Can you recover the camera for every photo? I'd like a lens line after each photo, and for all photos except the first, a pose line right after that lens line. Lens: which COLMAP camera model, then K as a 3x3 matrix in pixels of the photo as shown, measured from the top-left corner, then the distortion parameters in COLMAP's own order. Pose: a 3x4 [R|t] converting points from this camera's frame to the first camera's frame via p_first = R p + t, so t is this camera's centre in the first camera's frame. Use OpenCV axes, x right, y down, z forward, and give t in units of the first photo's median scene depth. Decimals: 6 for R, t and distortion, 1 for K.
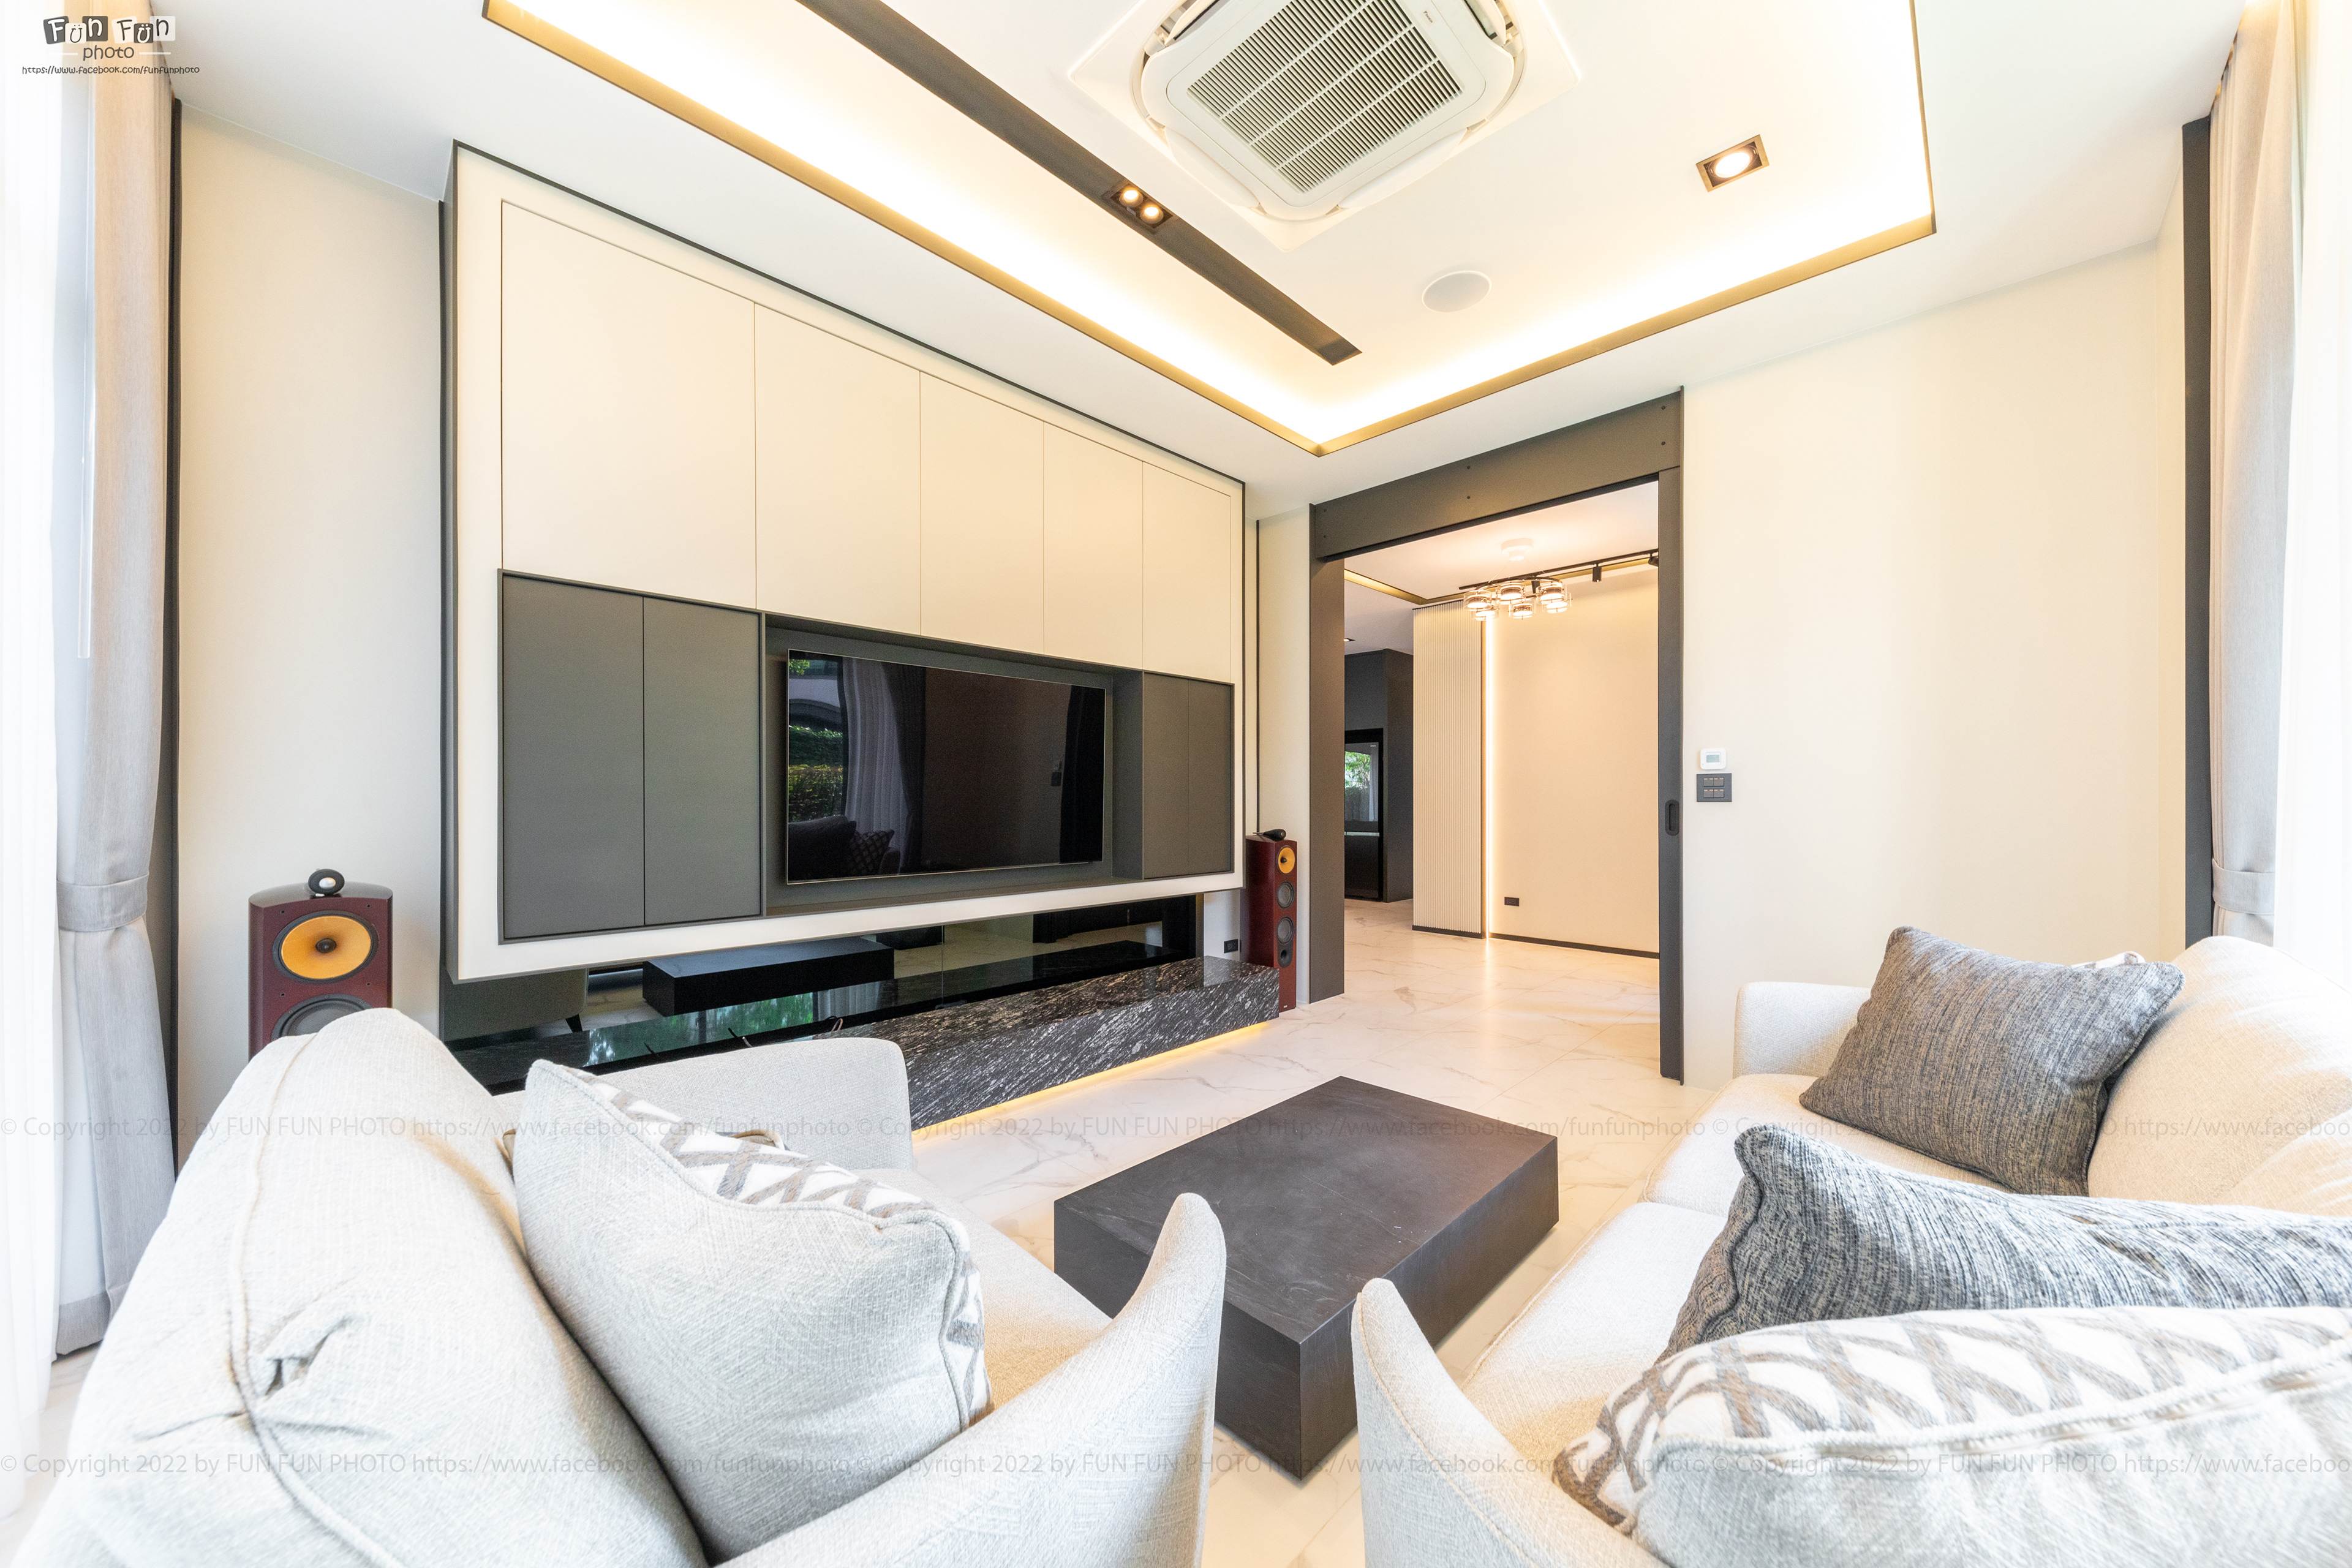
lens RADIAL K [[821.4, 0, 1187.3], [0, 821.4, 795.7], [0, 0, 1]] dist [0.023039, -0.001416]
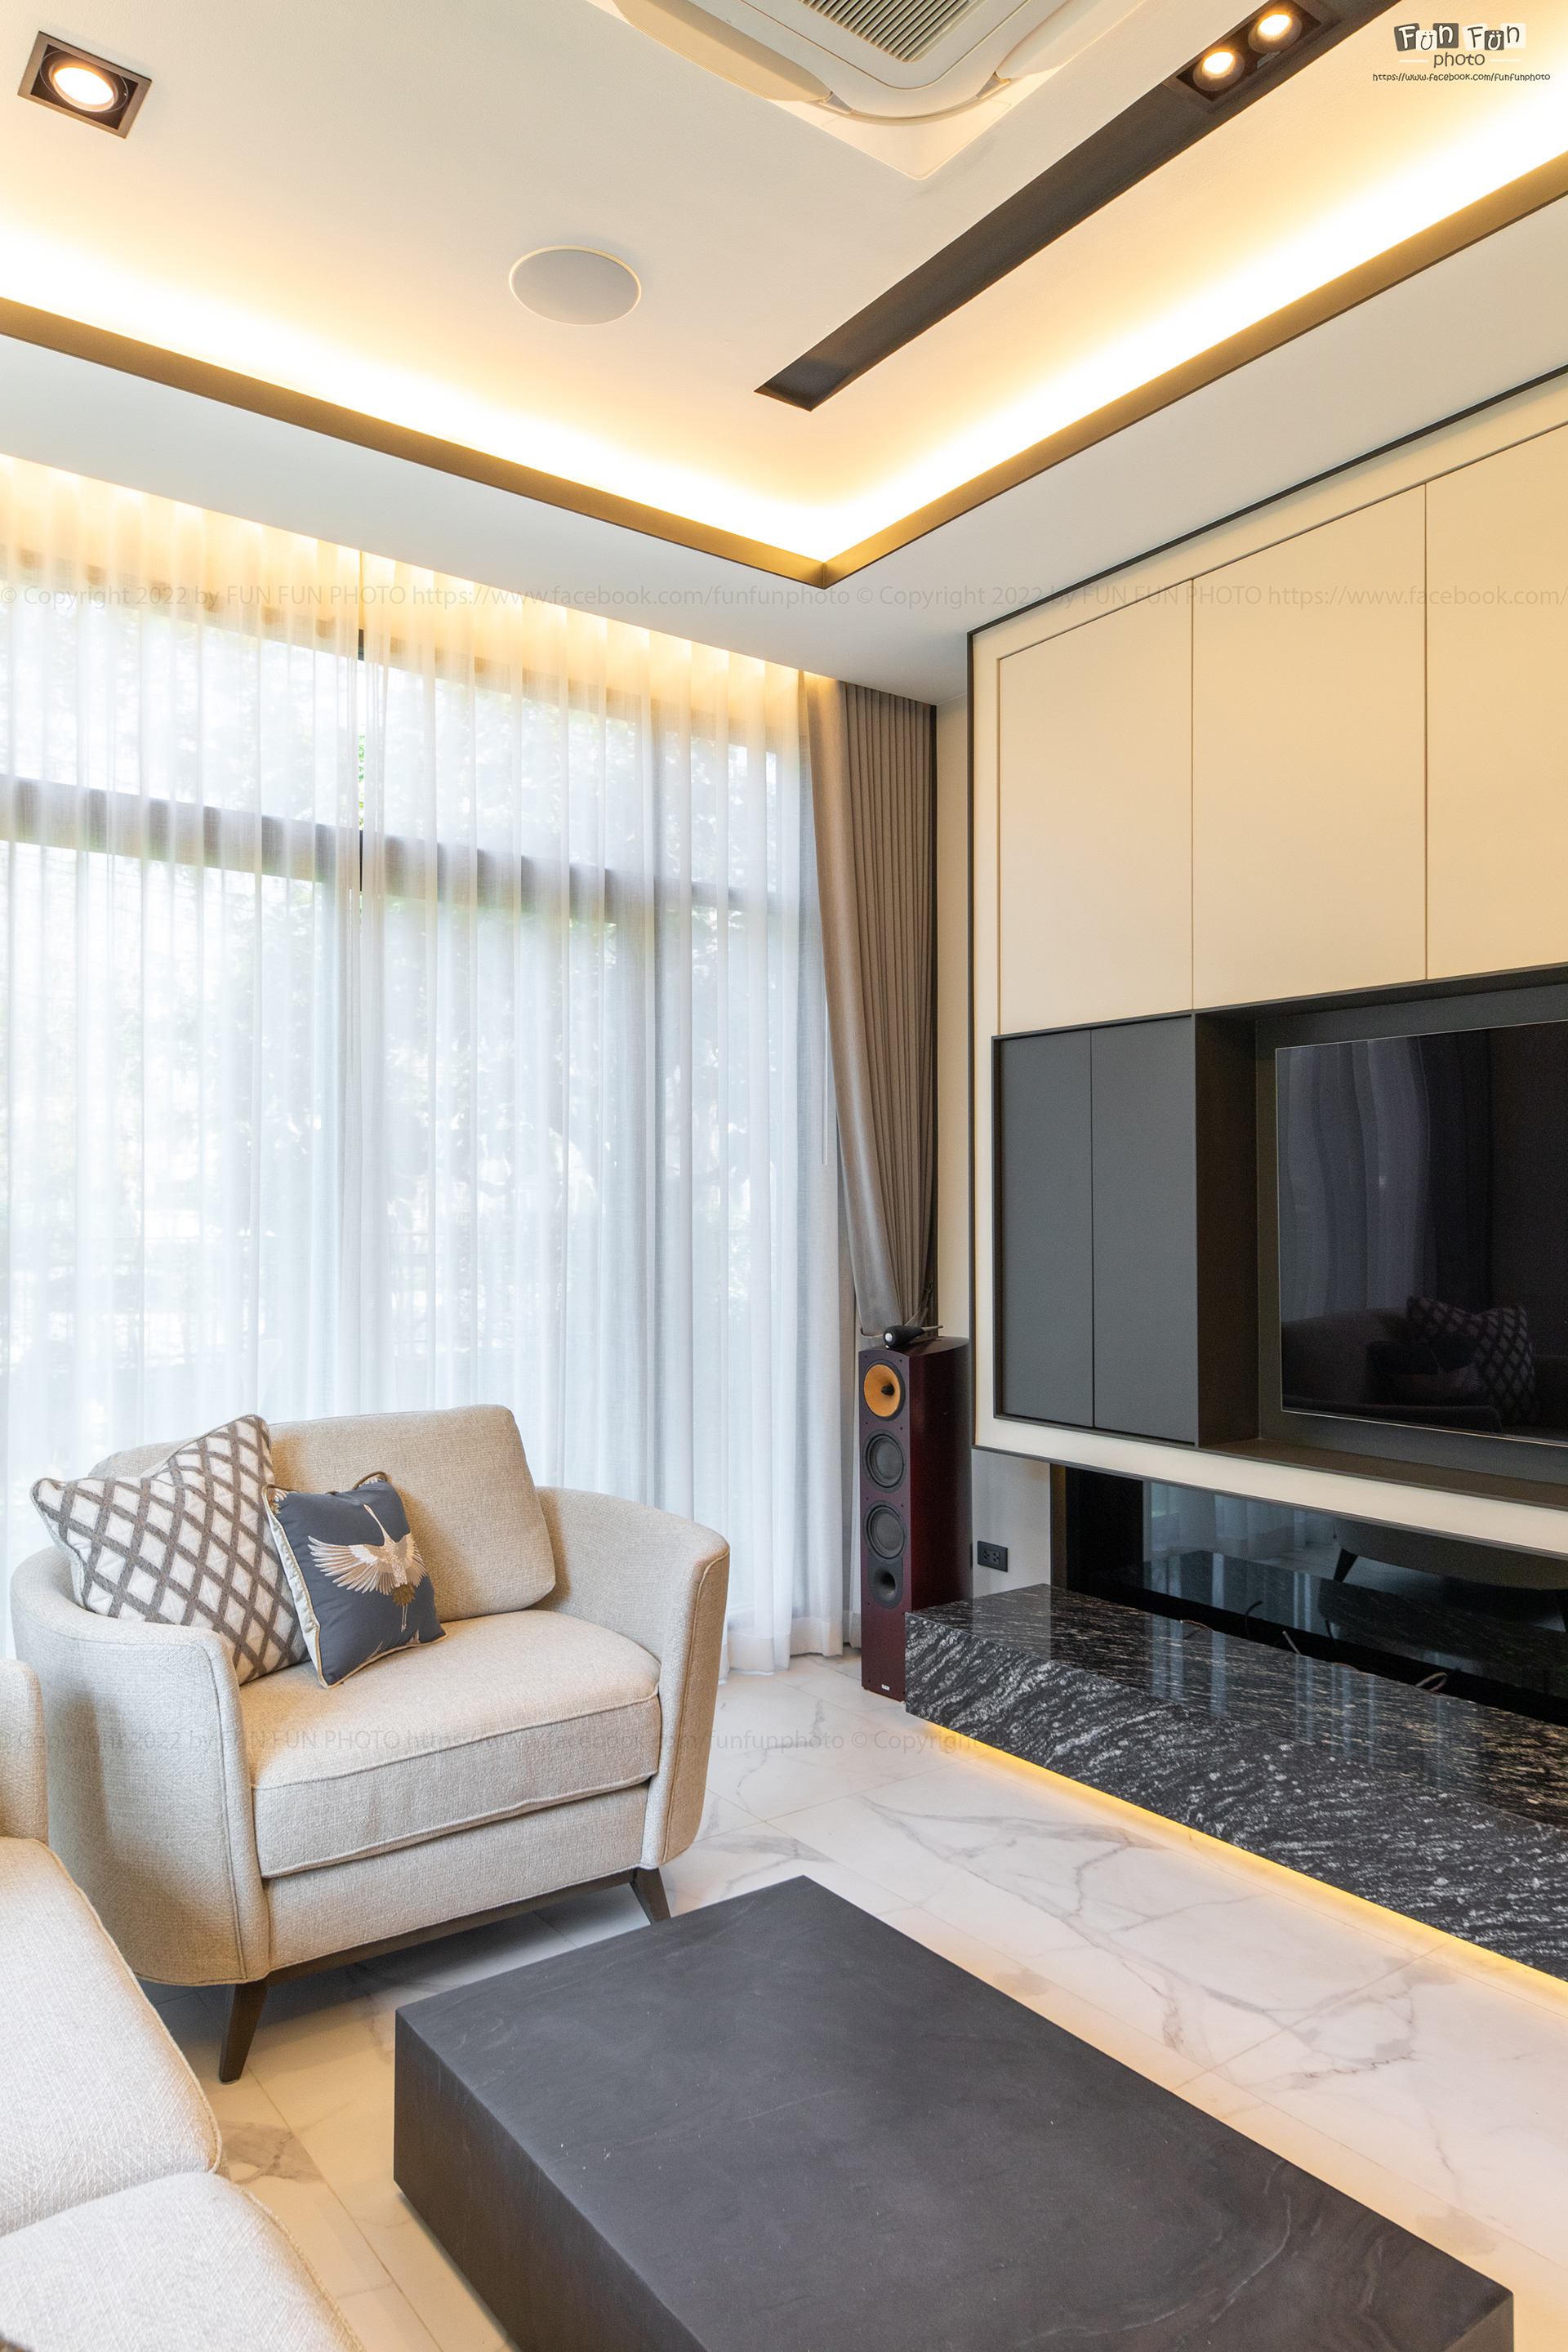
lens RADIAL K [[1519.1, 0, 790.2], [0, 1519.1, 1181.3], [0, 0, 1]] dist [0.028775, 0.000797]
pose [[-0.148027, -0.022057, -0.988737, 0.753020], [0.000462, 0.999750, -0.022372, -0.046019], [0.988983, -0.003768, -0.147980, 0.787729]]
